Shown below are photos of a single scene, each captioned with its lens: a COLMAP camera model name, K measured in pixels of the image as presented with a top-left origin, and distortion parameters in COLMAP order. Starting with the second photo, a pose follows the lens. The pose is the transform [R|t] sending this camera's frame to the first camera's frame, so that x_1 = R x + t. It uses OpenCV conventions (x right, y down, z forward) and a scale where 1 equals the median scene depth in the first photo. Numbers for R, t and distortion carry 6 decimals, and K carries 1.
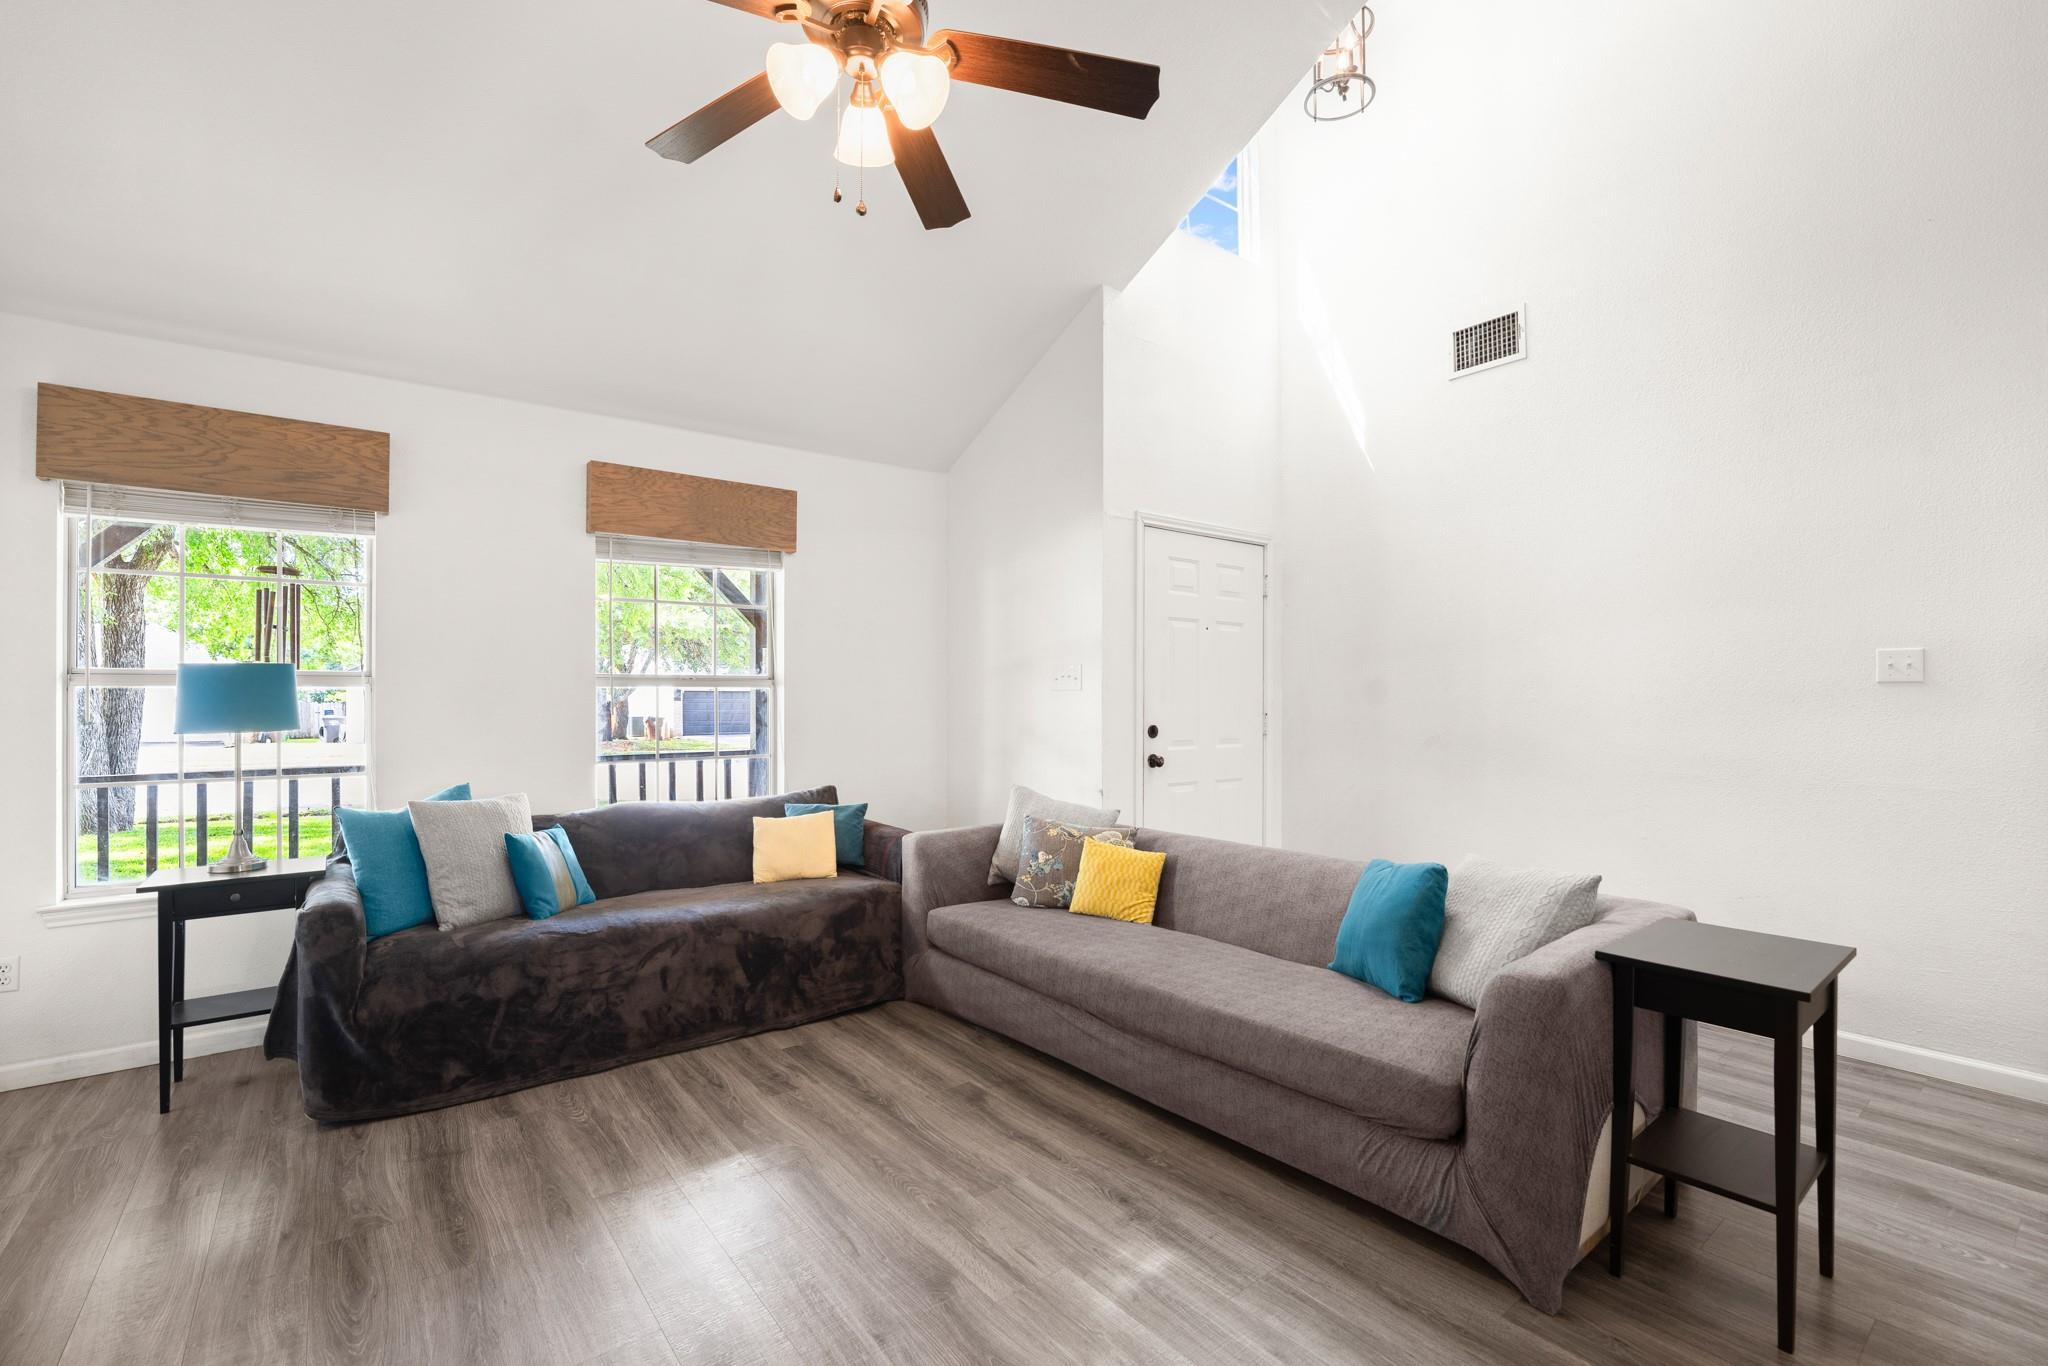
lens RADIAL K [[883.7, 0, 1007.9], [0, 883.7, 694.8], [0, 0, 1]] dist [-0.023619, 0.002183]
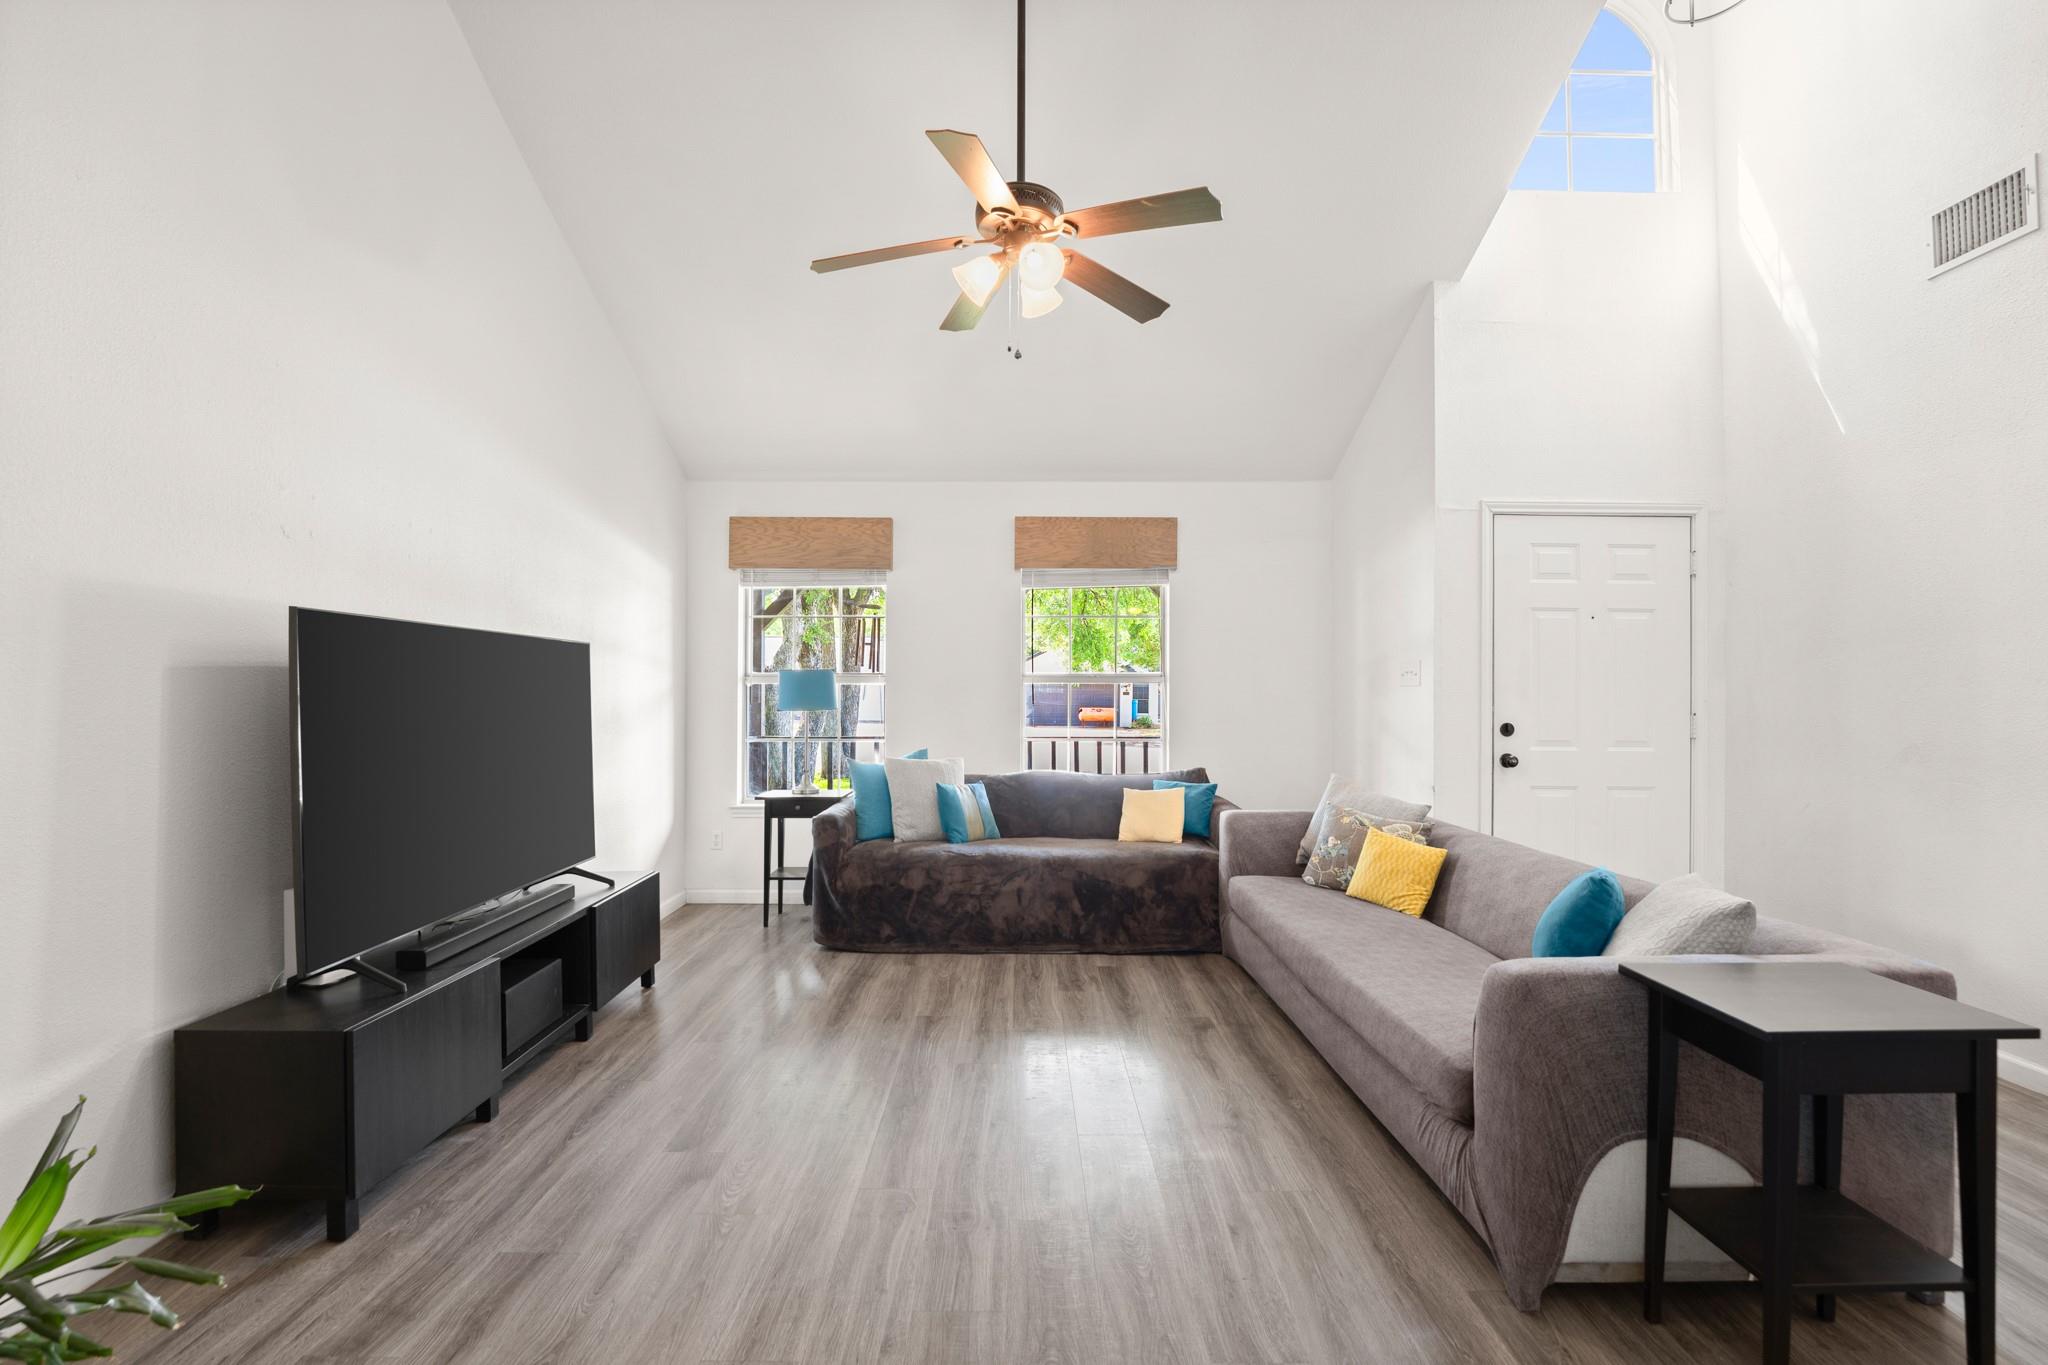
lens RADIAL K [[883.7, 0, 1018.0], [0, 883.7, 674.8], [0, 0, 1]] dist [-0.023619, 0.002183]
pose [[0.791404, -0.005897, -0.611265, 0.415789], [-0.003515, 0.999893, -0.014196, -0.002678], [0.611284, 0.013383, 0.791298, -0.086539]]
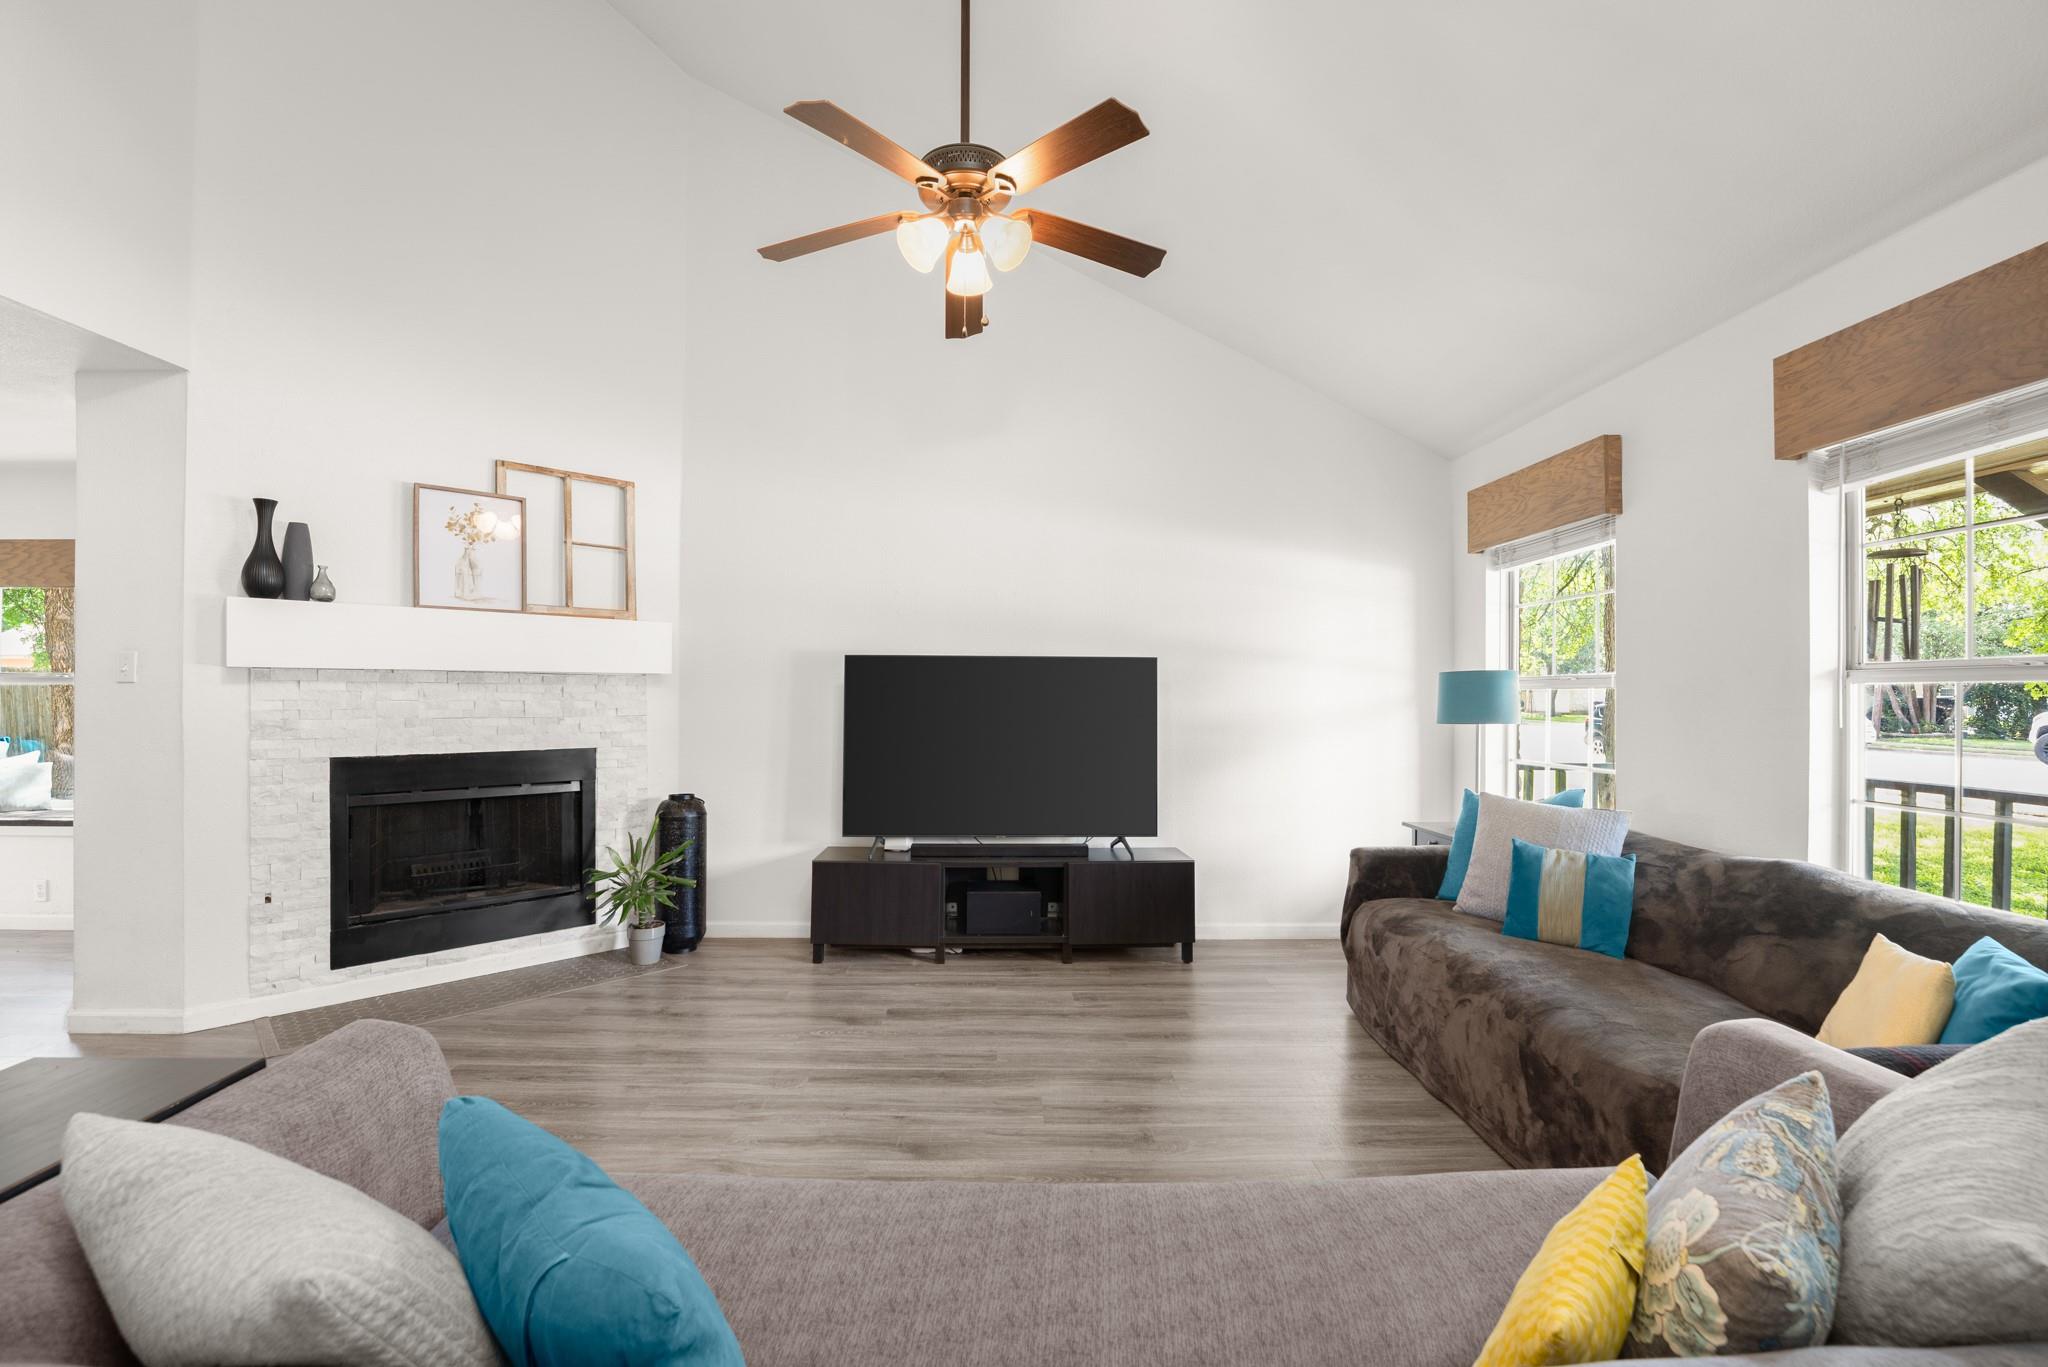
lens RADIAL K [[856.7, 0, 1012.1], [0, 856.7, 695.4], [0, 0, 1]] dist [-0.024119, 0.002665]
pose [[-0.603583, 0.000442, -0.797300, 0.477926], [-0.001711, 0.999997, 0.001849, -0.001504], [0.797298, 0.002480, -0.603580, 1.057260]]
